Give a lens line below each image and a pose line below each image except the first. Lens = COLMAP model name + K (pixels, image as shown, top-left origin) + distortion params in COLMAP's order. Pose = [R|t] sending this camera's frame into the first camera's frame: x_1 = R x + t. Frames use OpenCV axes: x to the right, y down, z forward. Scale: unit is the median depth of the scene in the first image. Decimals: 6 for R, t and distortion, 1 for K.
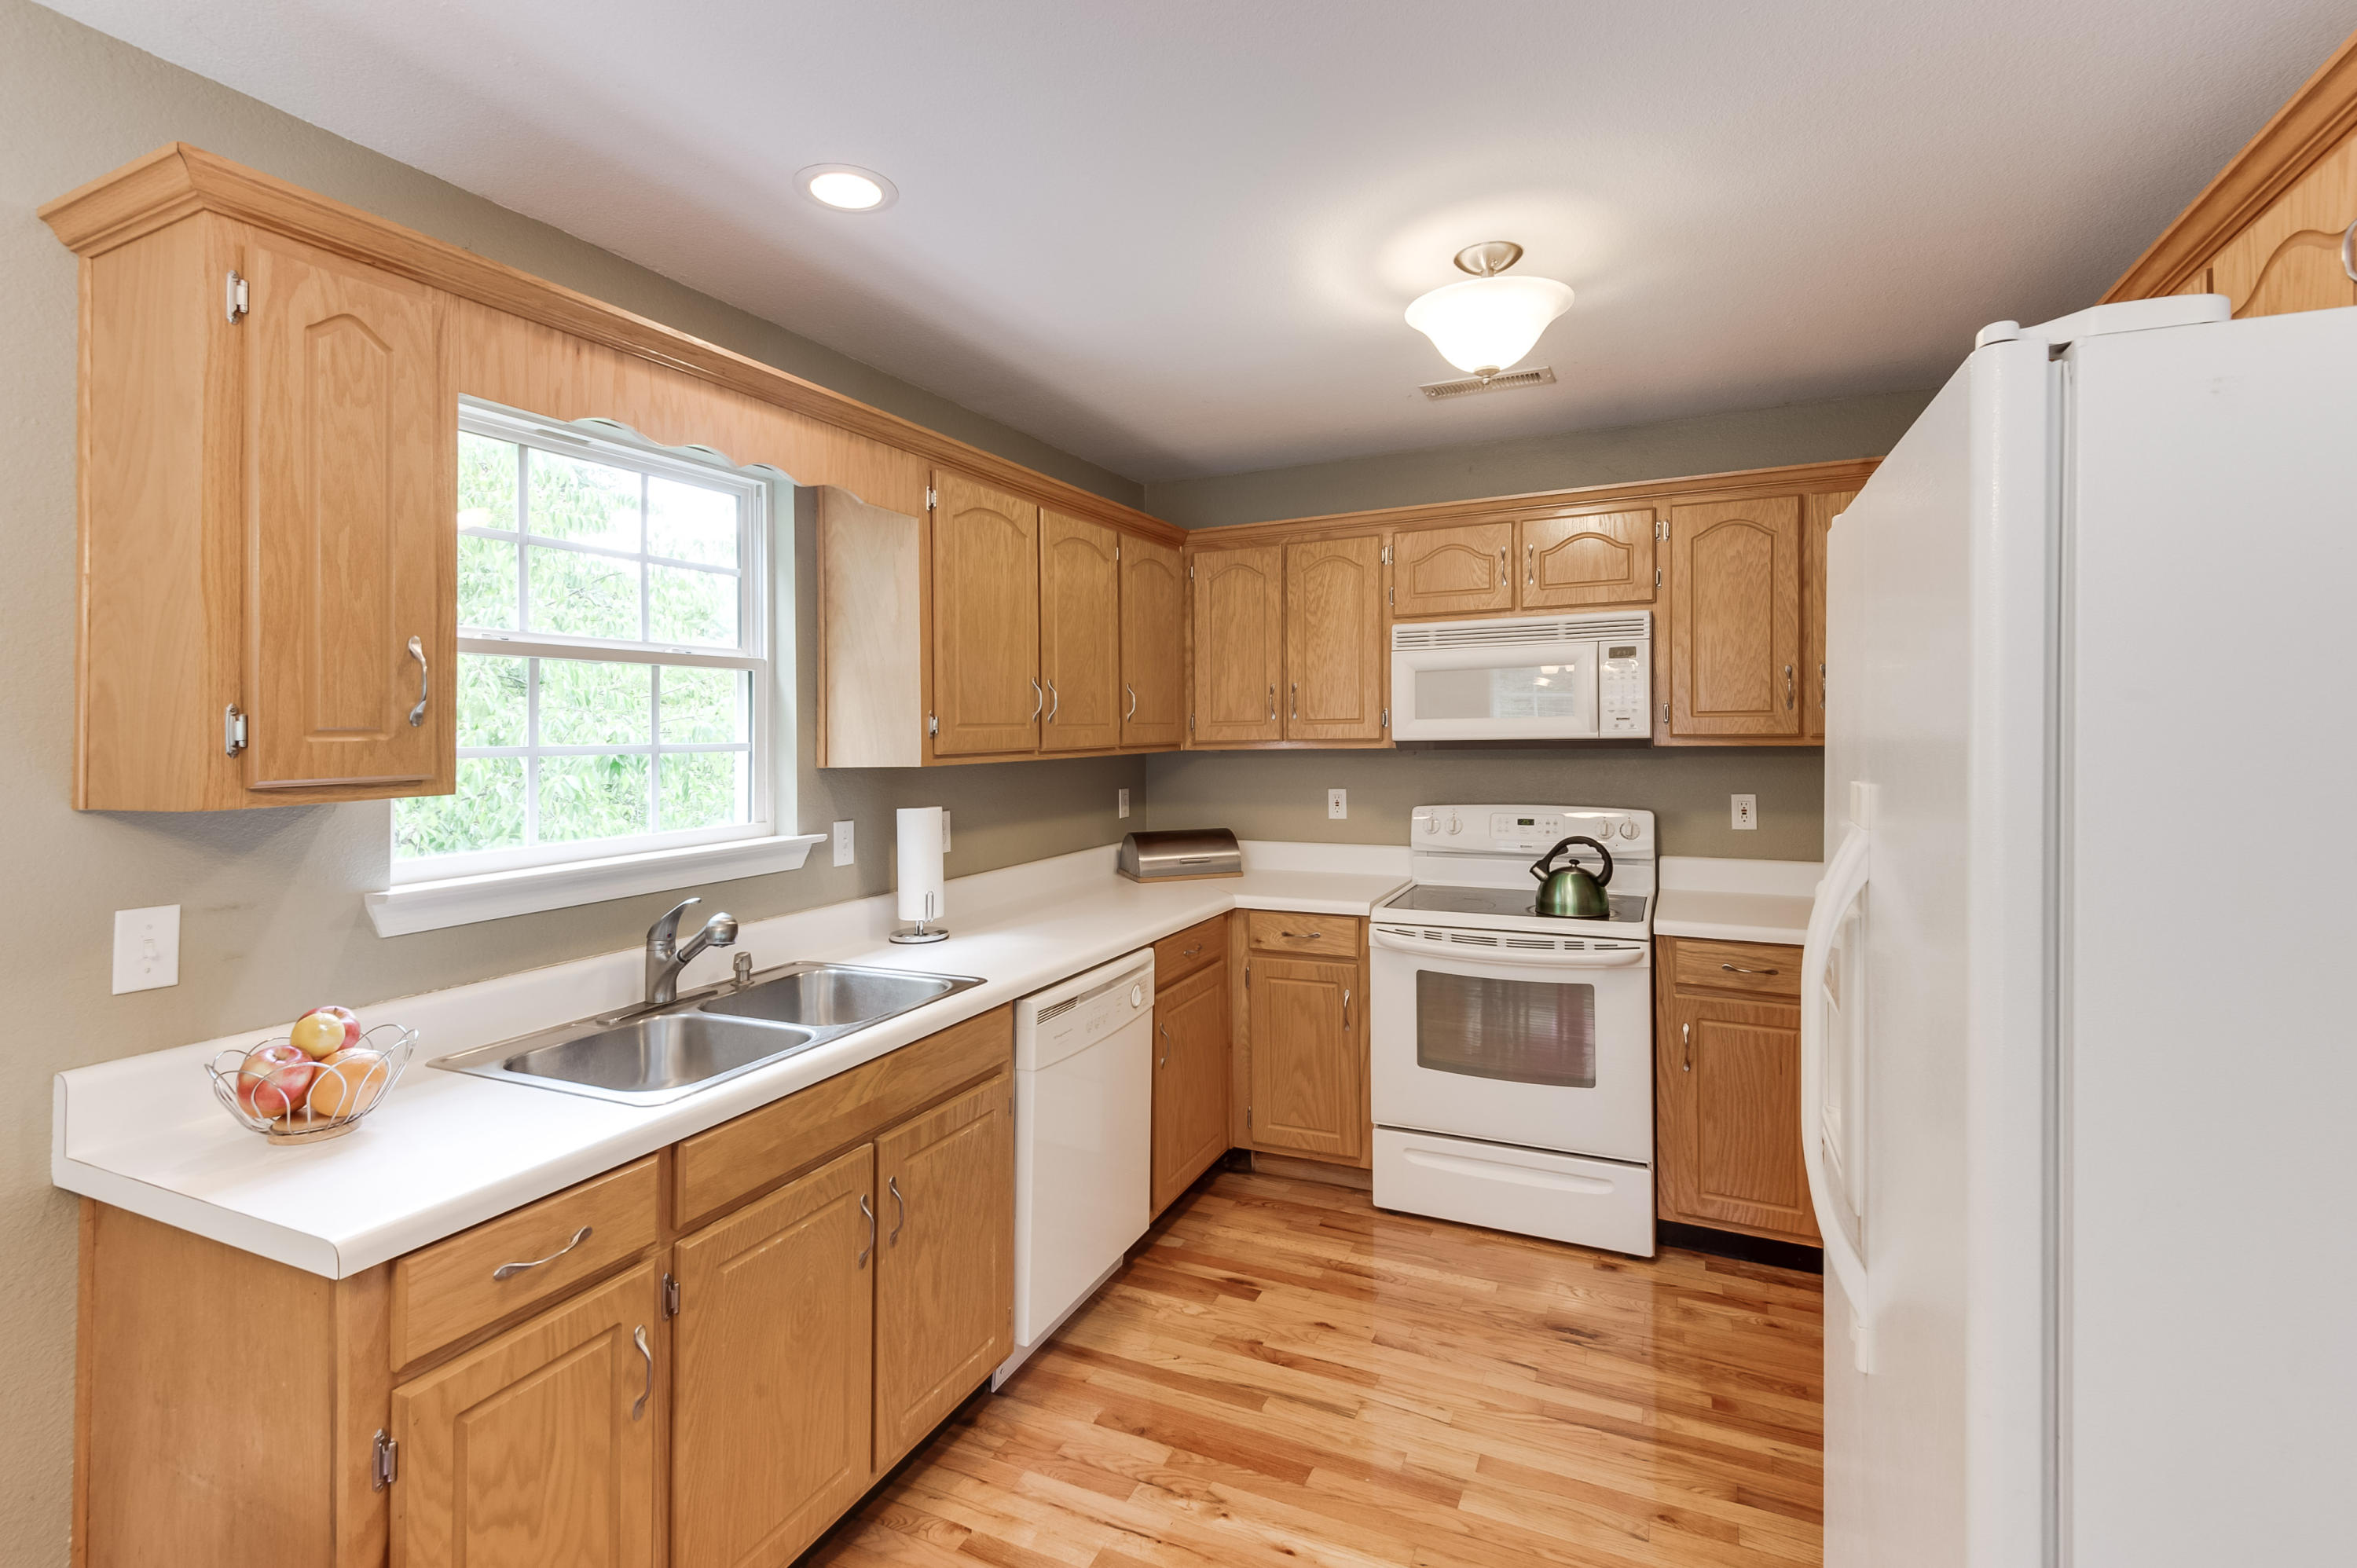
lens RADIAL K [[1065.6, 0, 1184.8], [0, 1065.6, 724.0], [0, 0, 1]] dist [0.063730, -0.041443]
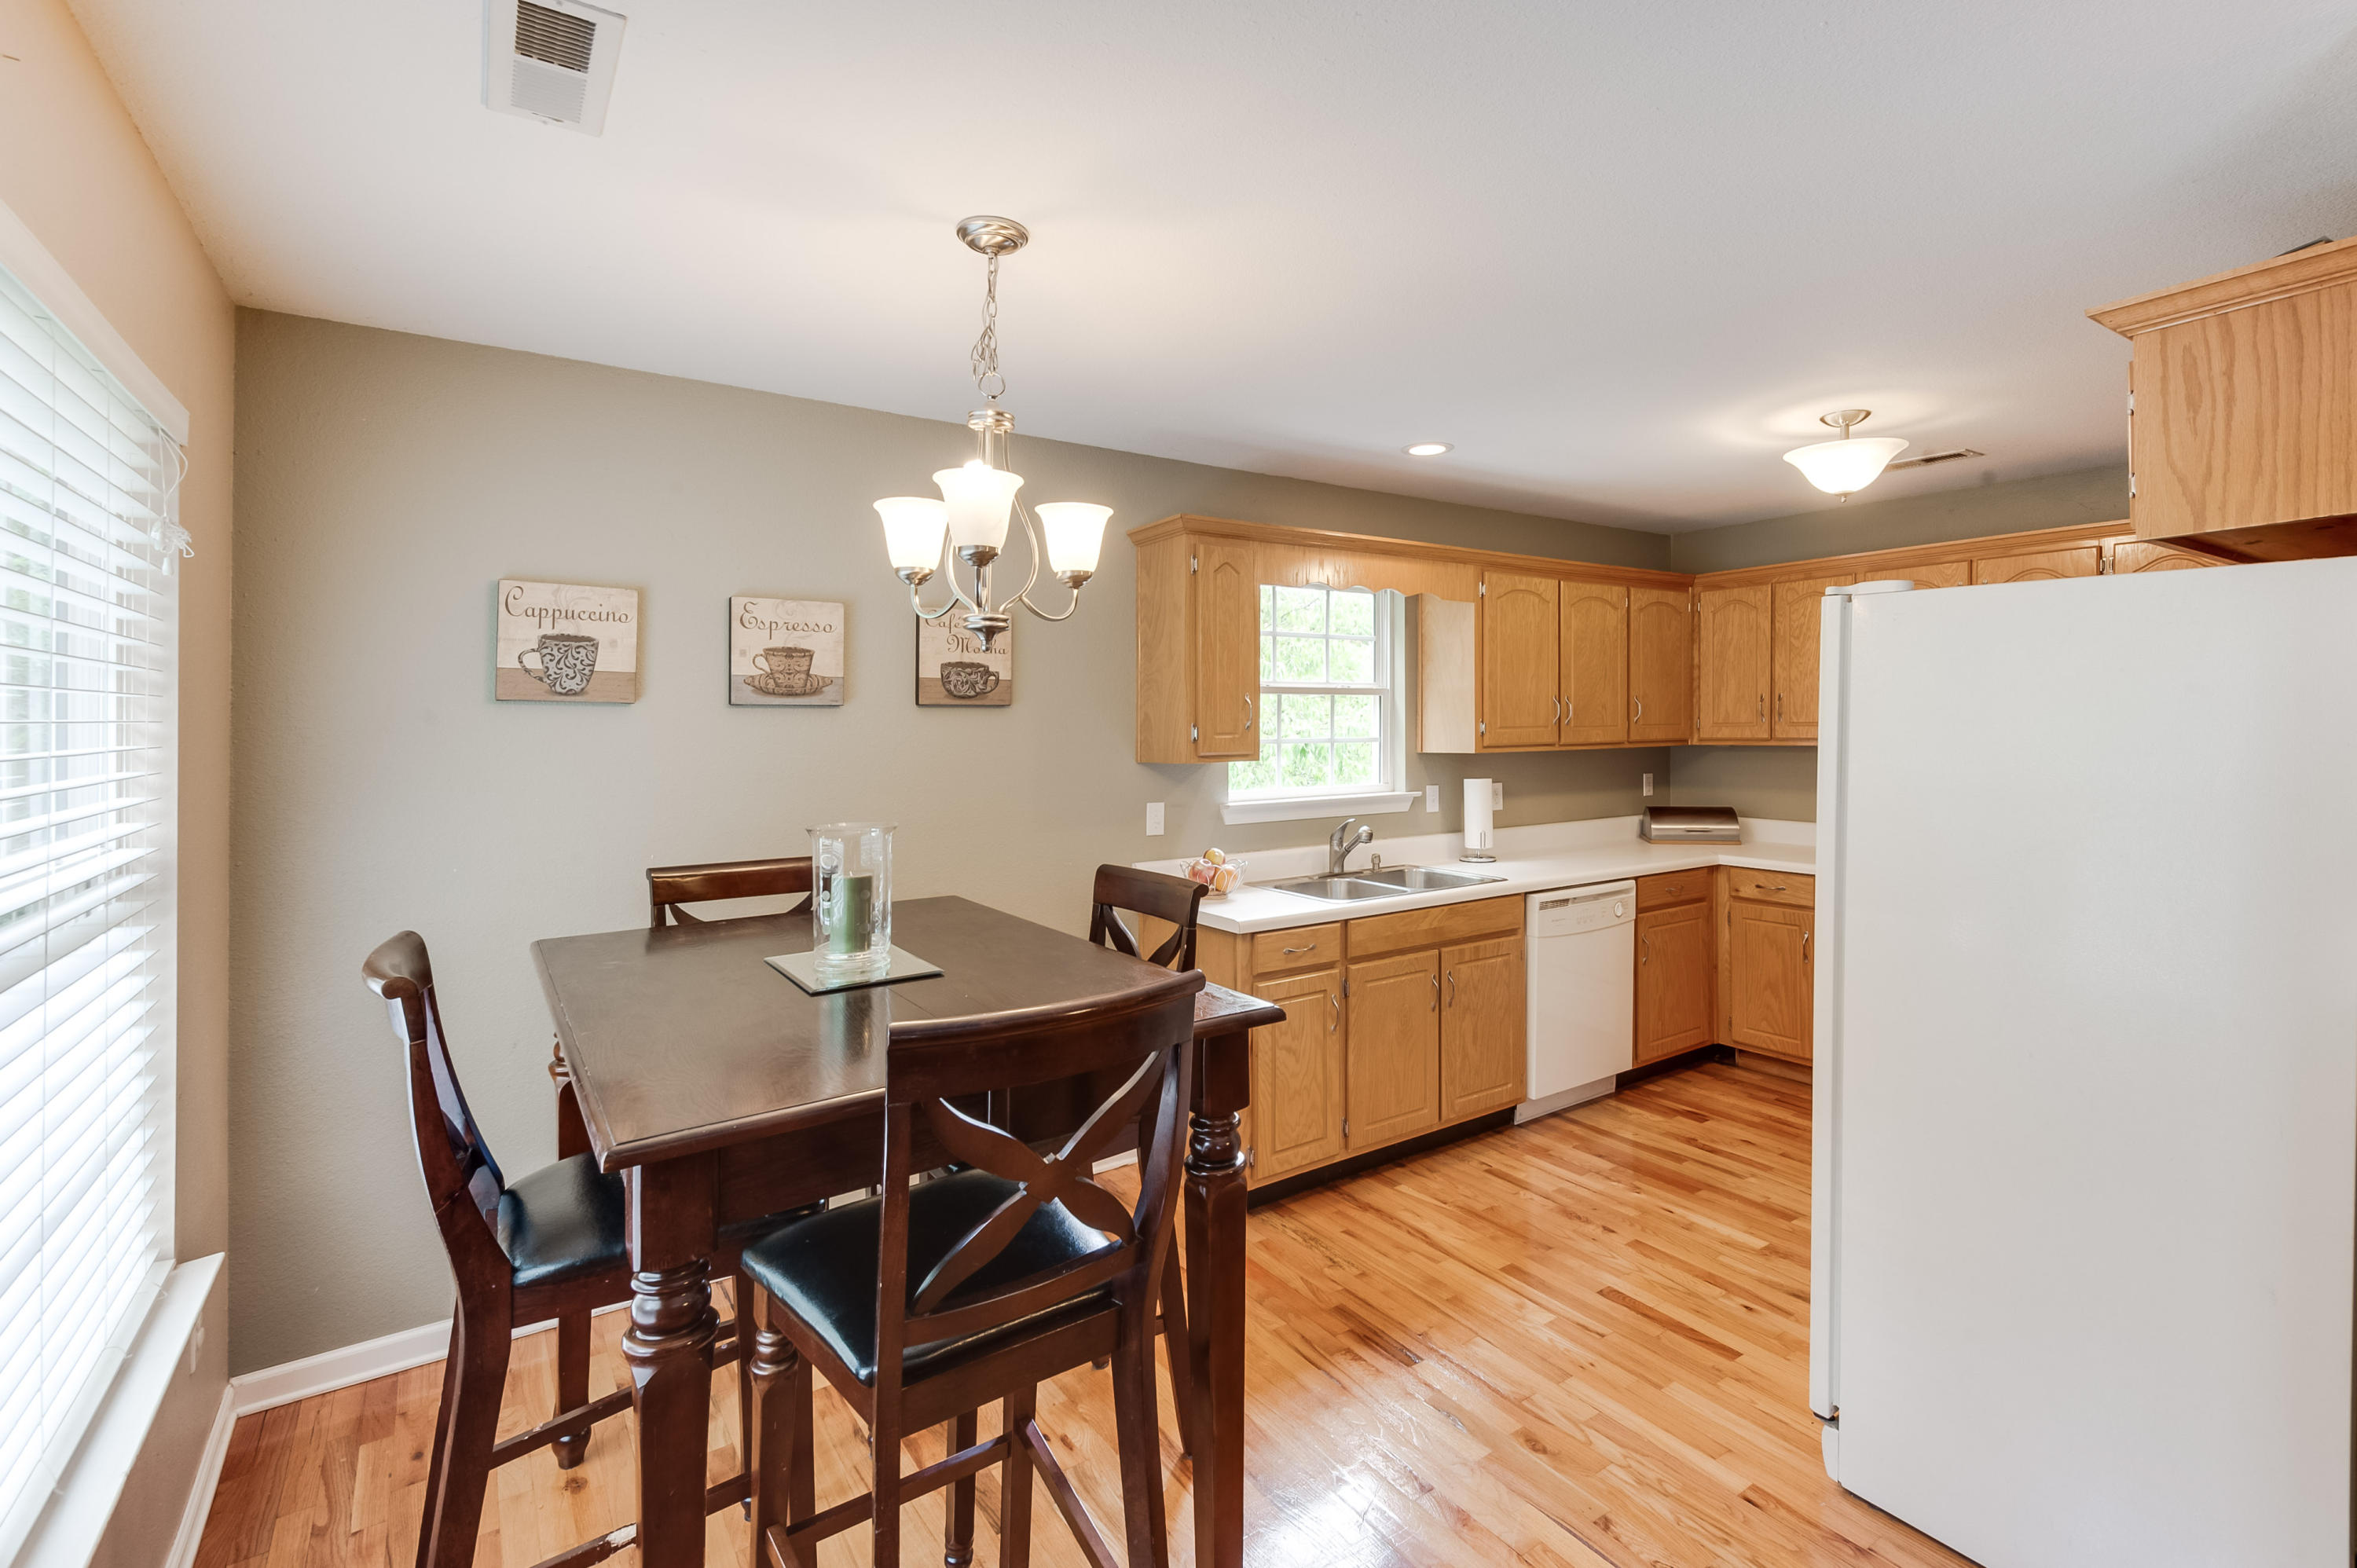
lens RADIAL K [[1076.6, 0, 1264.4], [0, 1076.6, 721.7], [0, 0, 1]] dist [0.000658, -0.000076]
pose [[0.877819, 0.006324, -0.478952, 0.260773], [-0.001383, 0.999942, 0.010669, -0.025650], [0.478991, -0.008703, 0.877777, -0.606725]]
